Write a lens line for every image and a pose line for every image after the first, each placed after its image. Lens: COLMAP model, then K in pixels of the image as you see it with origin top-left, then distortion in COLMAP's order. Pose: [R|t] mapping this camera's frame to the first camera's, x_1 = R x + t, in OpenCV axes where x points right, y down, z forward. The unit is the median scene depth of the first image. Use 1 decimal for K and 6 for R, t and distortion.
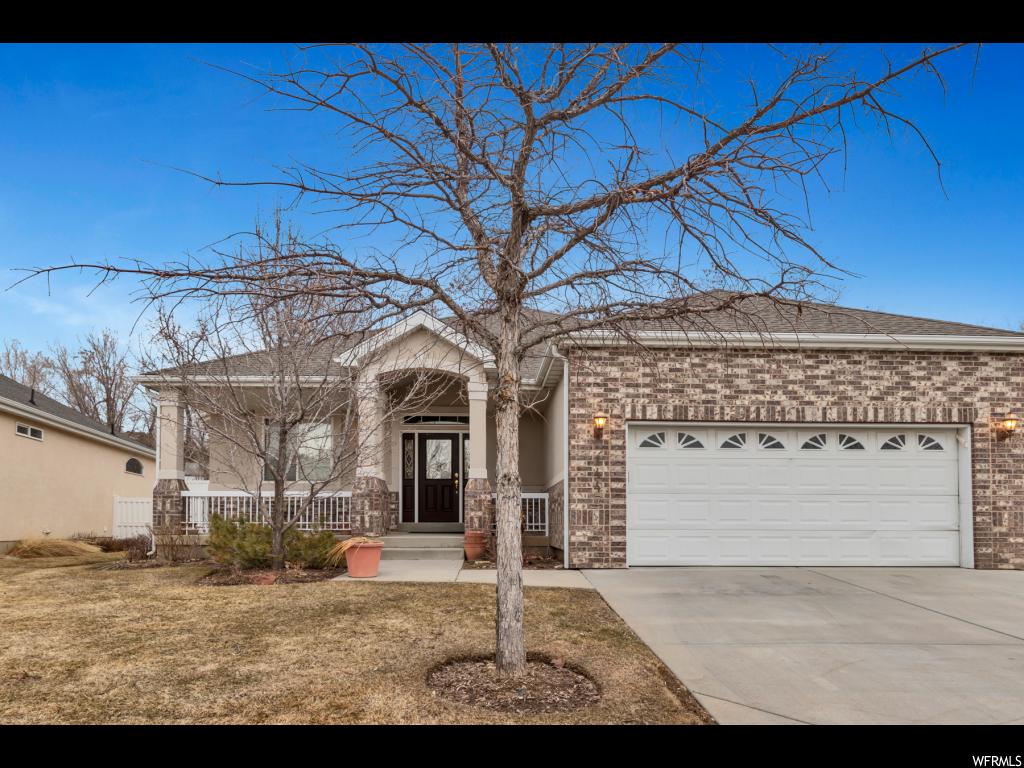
lens RADIAL K [[620.3, 0, 512.0], [0, 620.3, 384.0], [0, 0, 1]] dist [0.000388, -0.000110]
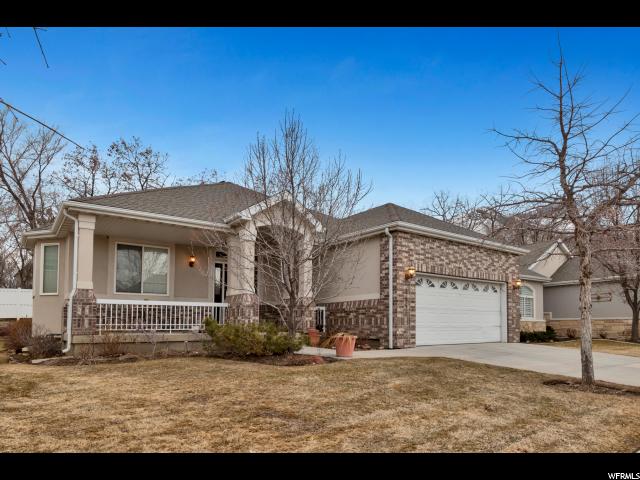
lens RADIAL K [[387.7, 0, 320.0], [0, 387.7, 240.0], [0, 0, 1]] dist [0.000388, -0.000110]
pose [[0.834488, 0.113585, 0.539192, -0.709617], [-0.118200, 0.992645, -0.026174, 0.026767], [-0.538199, -0.041890, 0.841776, 0.135242]]
